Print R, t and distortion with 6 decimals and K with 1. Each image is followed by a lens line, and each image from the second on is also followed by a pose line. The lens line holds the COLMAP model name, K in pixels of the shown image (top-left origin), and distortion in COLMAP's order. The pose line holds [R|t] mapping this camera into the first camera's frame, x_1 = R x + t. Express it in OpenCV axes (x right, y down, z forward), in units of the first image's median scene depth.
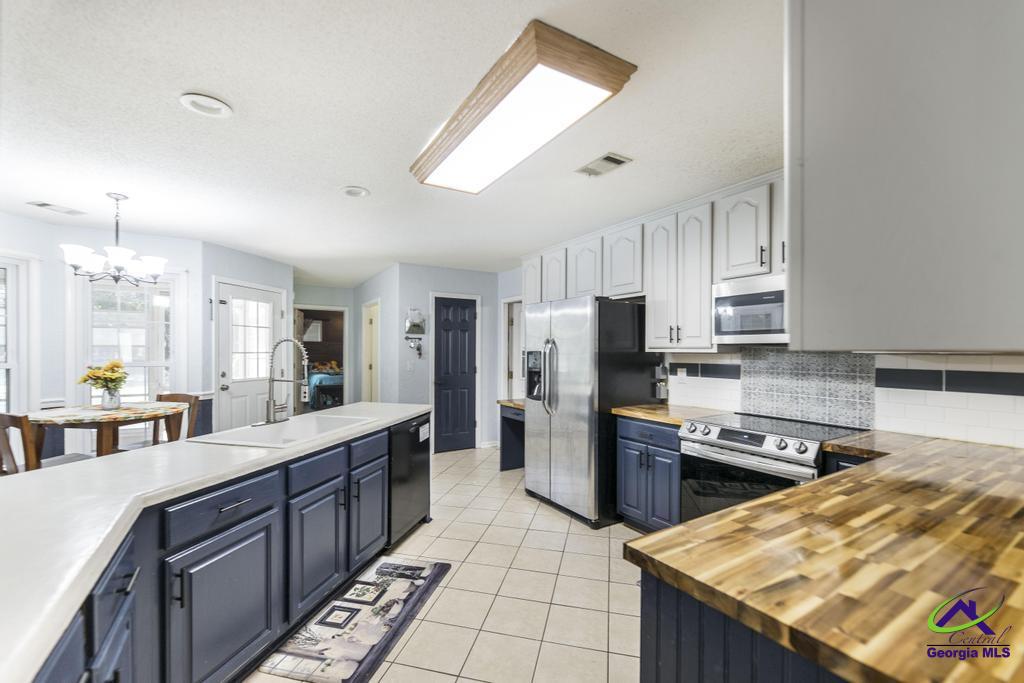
lens RADIAL K [[420.3, 0, 506.4], [0, 420.3, 349.1], [0, 0, 1]] dist [-0.005130, 0.000124]
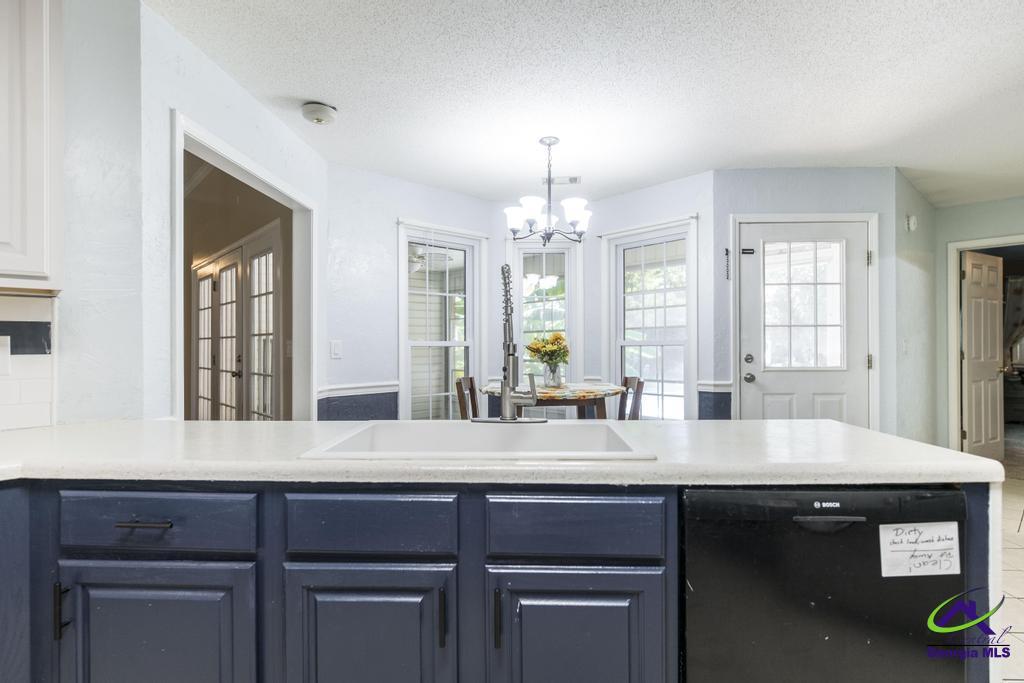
lens RADIAL K [[520.5, 0, 510.3], [0, 520.5, 344.9], [0, 0, 1]] dist [0.007492, 0.000109]
pose [[0.205942, -0.006697, -0.978541, 0.079033], [0.009868, 0.999940, -0.004766, 0.045821], [0.978514, -0.008675, 0.205996, 0.524180]]
